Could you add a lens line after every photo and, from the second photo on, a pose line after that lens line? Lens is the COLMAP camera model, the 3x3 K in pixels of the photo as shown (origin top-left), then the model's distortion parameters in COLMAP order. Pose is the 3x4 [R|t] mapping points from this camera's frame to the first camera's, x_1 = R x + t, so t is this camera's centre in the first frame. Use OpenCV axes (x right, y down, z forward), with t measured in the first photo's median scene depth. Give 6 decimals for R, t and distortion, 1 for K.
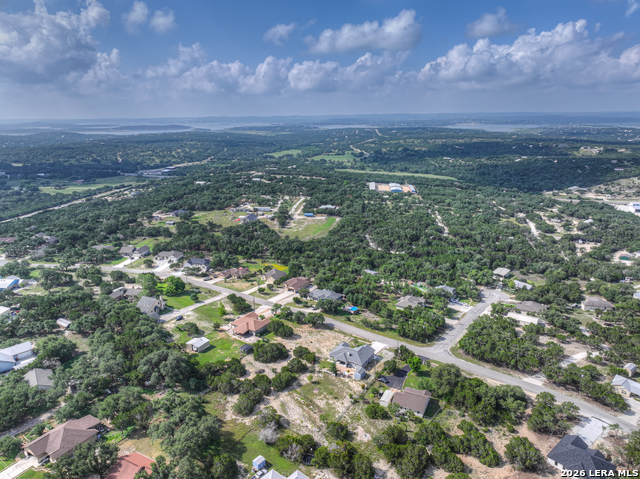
lens RADIAL K [[459.9, 0, 320.4], [0, 459.9, 242.6], [0, 0, 1]] dist [0.000710, 0.017491]
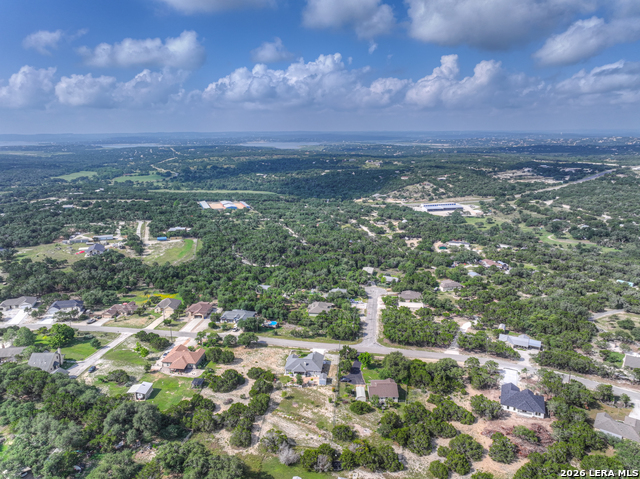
lens RADIAL K [[459.9, 0, 321.3], [0, 459.9, 236.3], [0, 0, 1]] dist [0.000710, 0.017491]
pose [[0.896298, -0.096151, 0.432903, -0.152686], [0.117772, 0.992766, -0.023340, -0.006026], [-0.427527, 0.071904, 0.901138, 0.017256]]
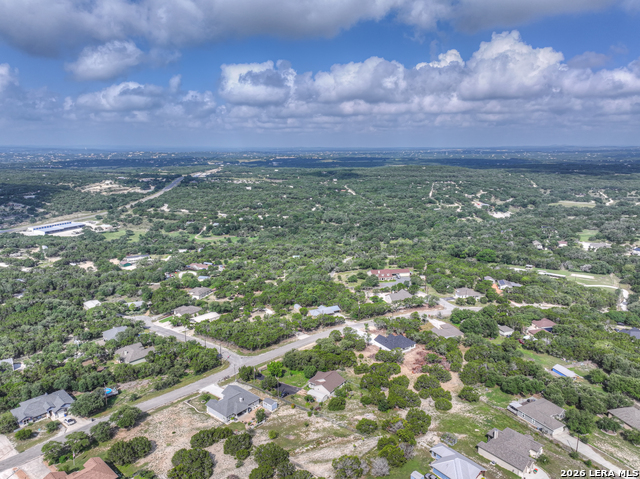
lens RADIAL K [[459.9, 0, 320.6], [0, 459.9, 241.3], [0, 0, 1]] dist [0.000710, 0.017491]
pose [[0.135007, -0.192259, 0.972013, -0.325648], [0.264227, 0.952457, 0.151691, -0.059775], [-0.954965, 0.236353, 0.179388, 0.300919]]
